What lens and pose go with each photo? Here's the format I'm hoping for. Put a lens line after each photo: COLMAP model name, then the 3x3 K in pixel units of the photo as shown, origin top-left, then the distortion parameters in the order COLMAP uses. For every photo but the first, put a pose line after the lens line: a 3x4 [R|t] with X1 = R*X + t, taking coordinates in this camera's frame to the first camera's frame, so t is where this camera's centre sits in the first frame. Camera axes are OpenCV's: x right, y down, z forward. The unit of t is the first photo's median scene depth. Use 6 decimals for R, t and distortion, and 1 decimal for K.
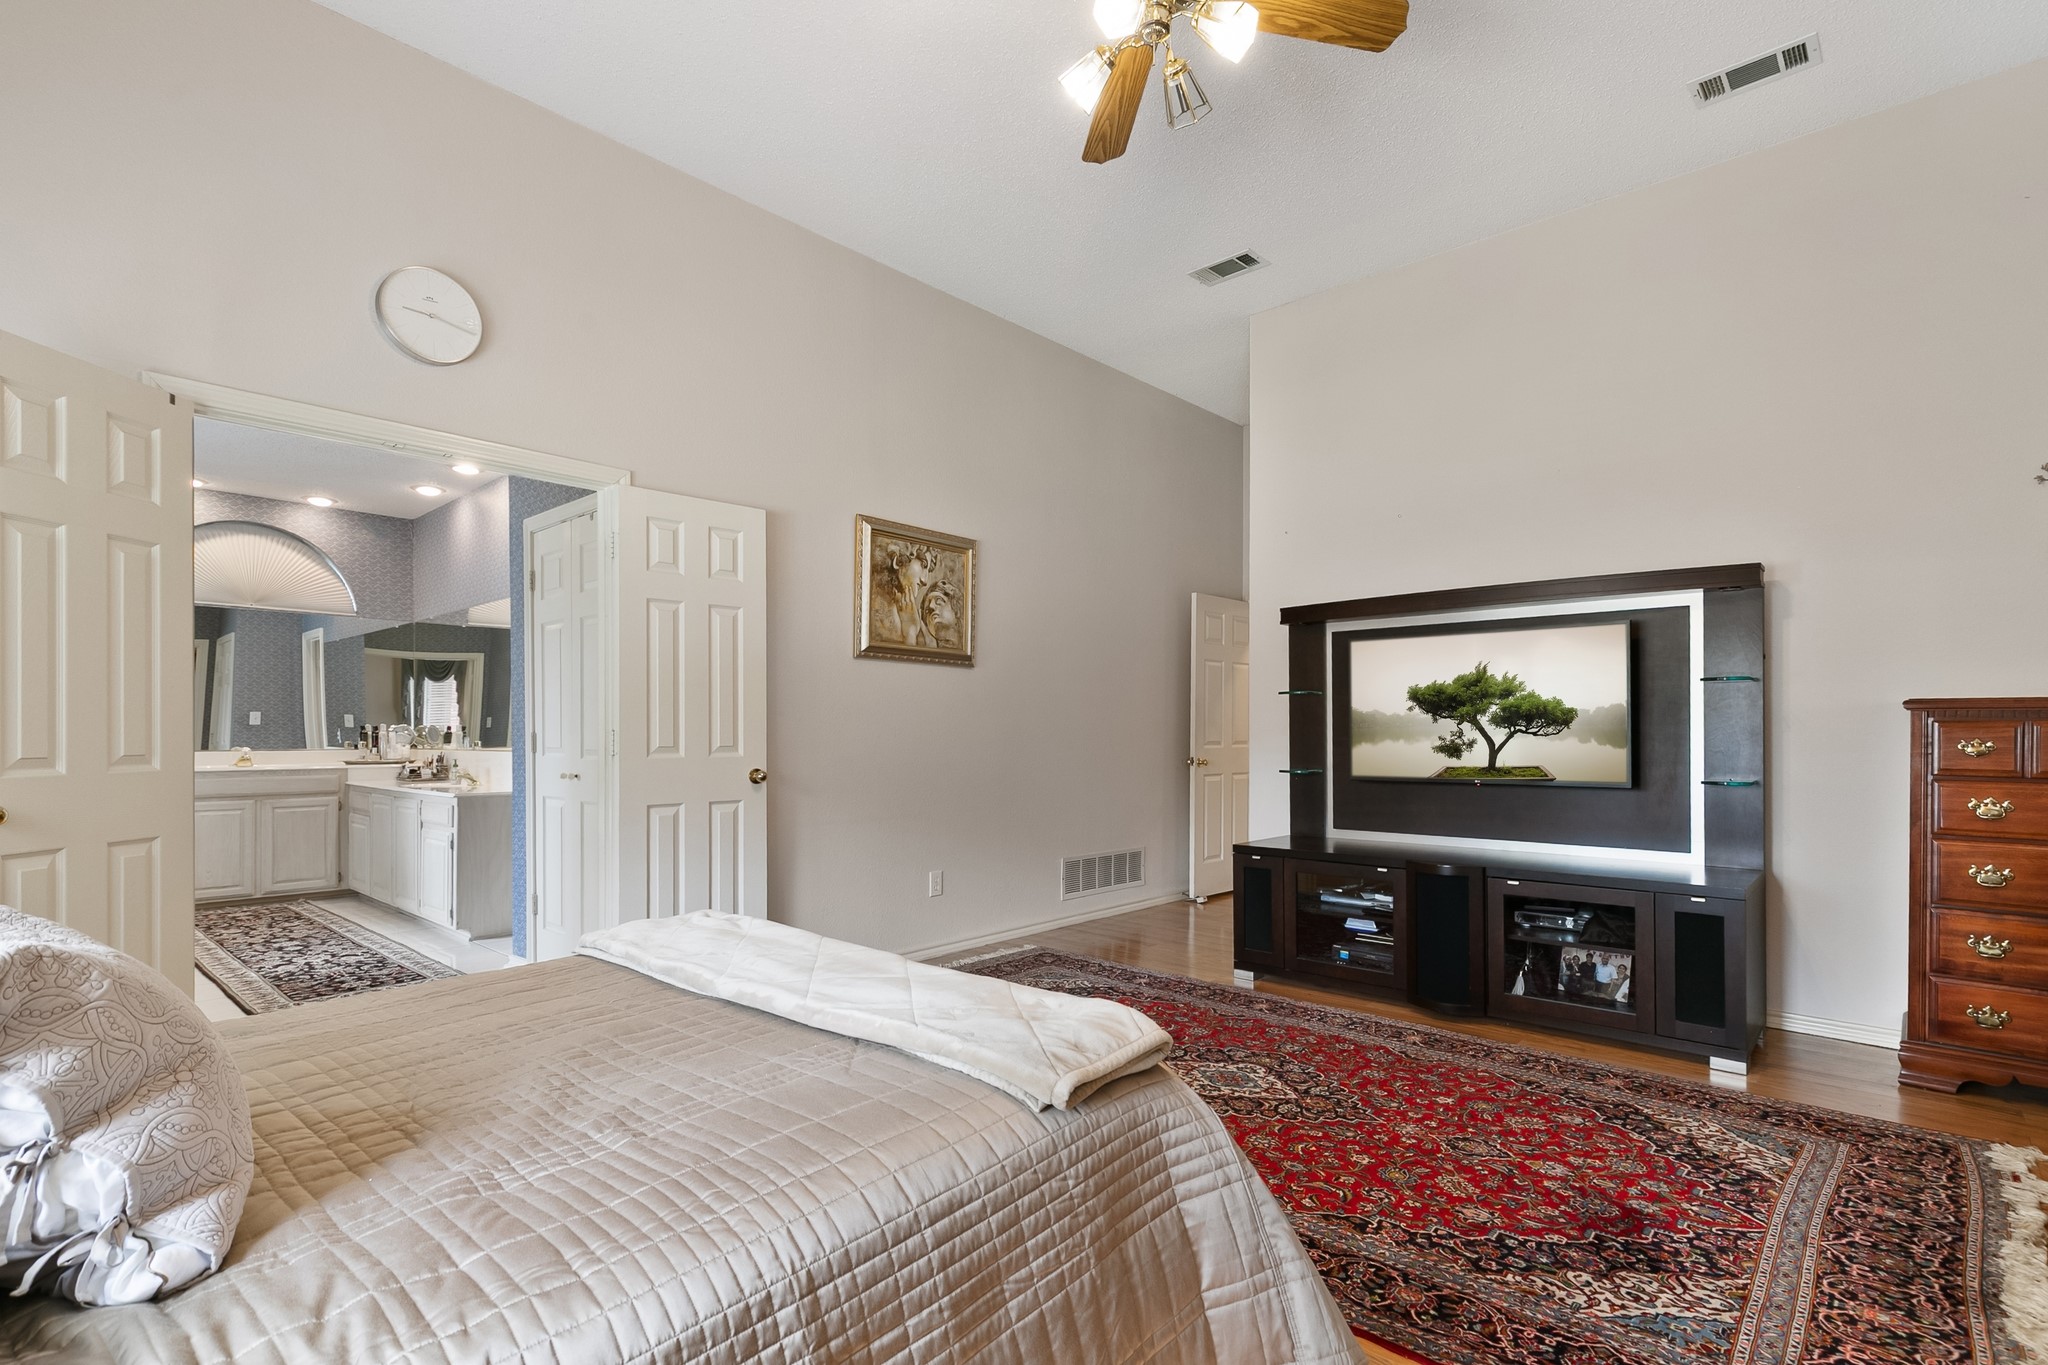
lens RADIAL K [[951.4, 0, 1019.1], [0, 951.4, 725.8], [0, 0, 1]] dist [0.009413, -0.001050]
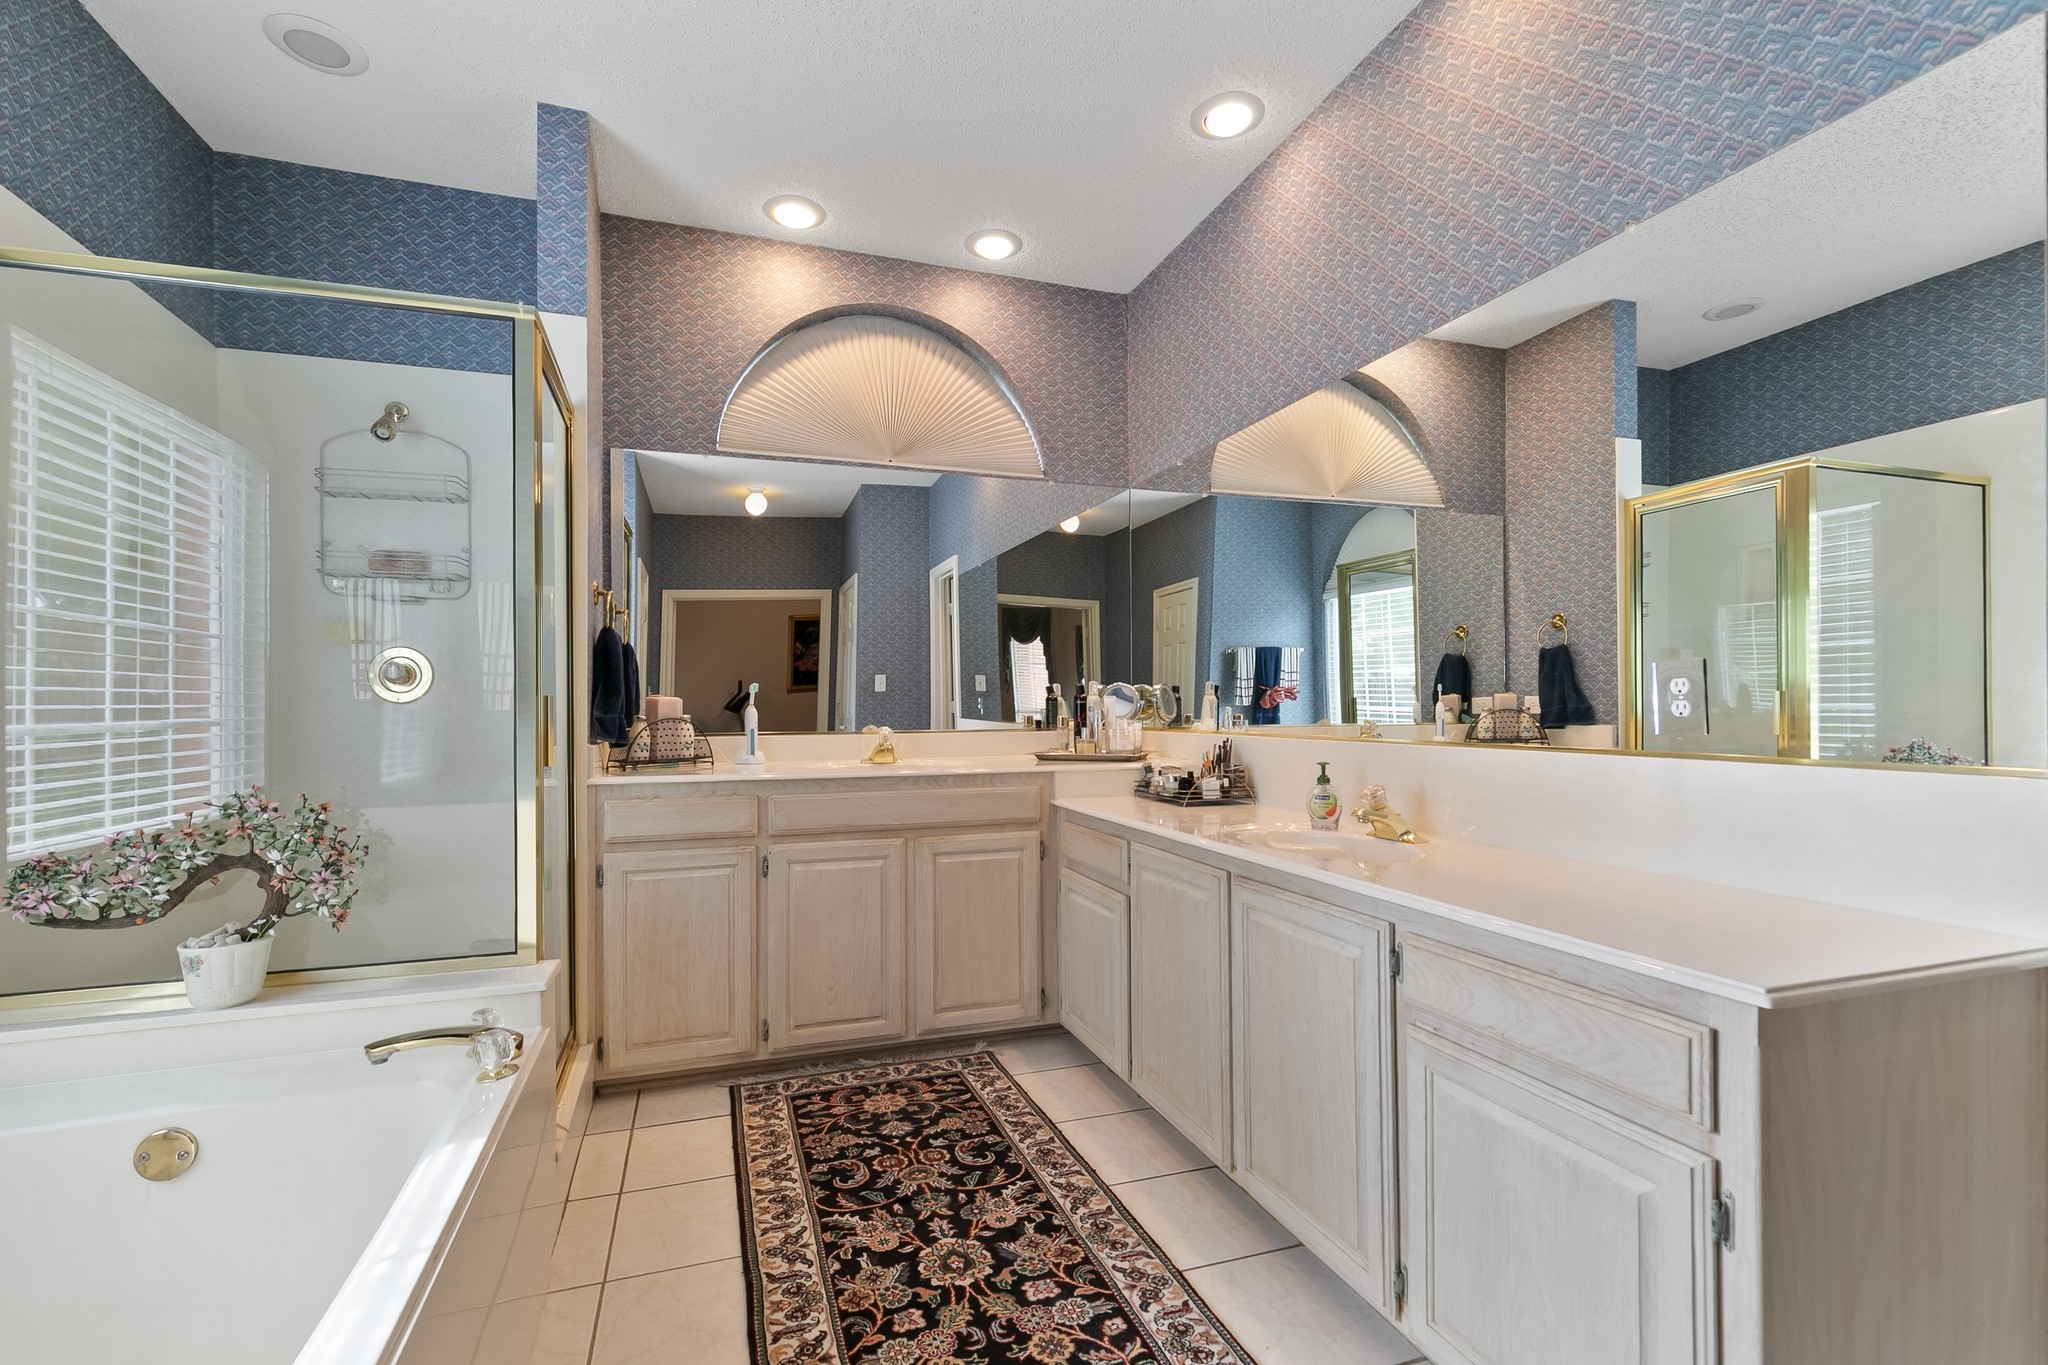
lens RADIAL K [[933.5, 0, 1021.7], [0, 933.5, 700.1], [0, 0, 1]] dist [0.008553, -0.000773]
pose [[0.879225, -0.005997, -0.476369, -0.472388], [0.006873, 0.999976, 0.000096, 0.008094], [0.476357, -0.003358, 0.879245, 0.556043]]
